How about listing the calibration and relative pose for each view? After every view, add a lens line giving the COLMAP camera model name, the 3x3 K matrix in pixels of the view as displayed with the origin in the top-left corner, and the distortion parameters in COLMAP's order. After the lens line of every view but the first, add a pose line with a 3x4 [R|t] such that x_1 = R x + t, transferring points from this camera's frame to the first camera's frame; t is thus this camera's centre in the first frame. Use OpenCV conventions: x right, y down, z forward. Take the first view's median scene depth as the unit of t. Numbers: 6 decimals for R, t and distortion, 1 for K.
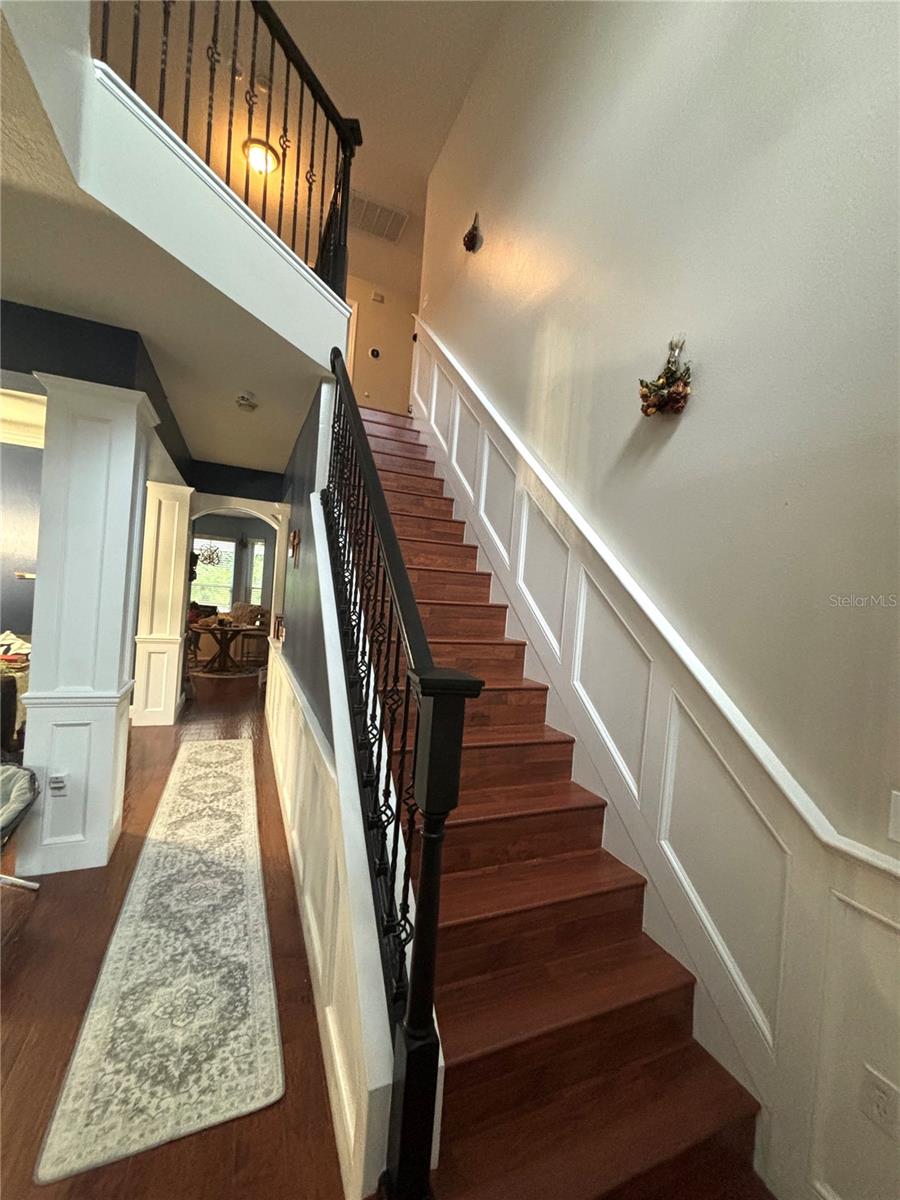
lens RADIAL K [[480.6, 0, 457.5], [0, 480.6, 600.1], [0, 0, 1]] dist [0.003009, -0.000155]
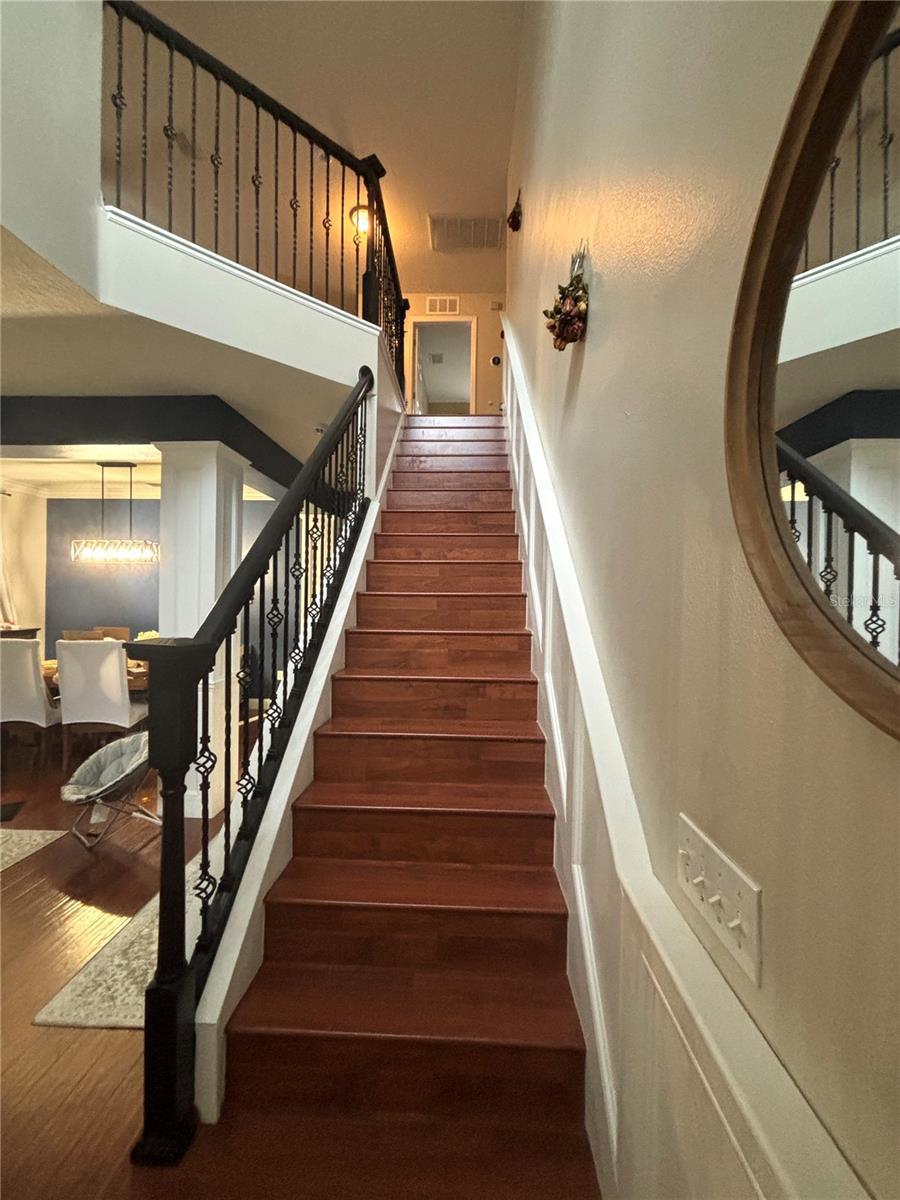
lens RADIAL K [[480.6, 0, 456.5], [0, 480.6, 599.1], [0, 0, 1]] dist [0.003009, -0.000155]
pose [[0.903989, -0.054712, -0.424040, 0.505424], [0.045463, 0.998456, -0.031906, 0.060854], [0.425131, 0.009565, 0.905081, 0.151580]]
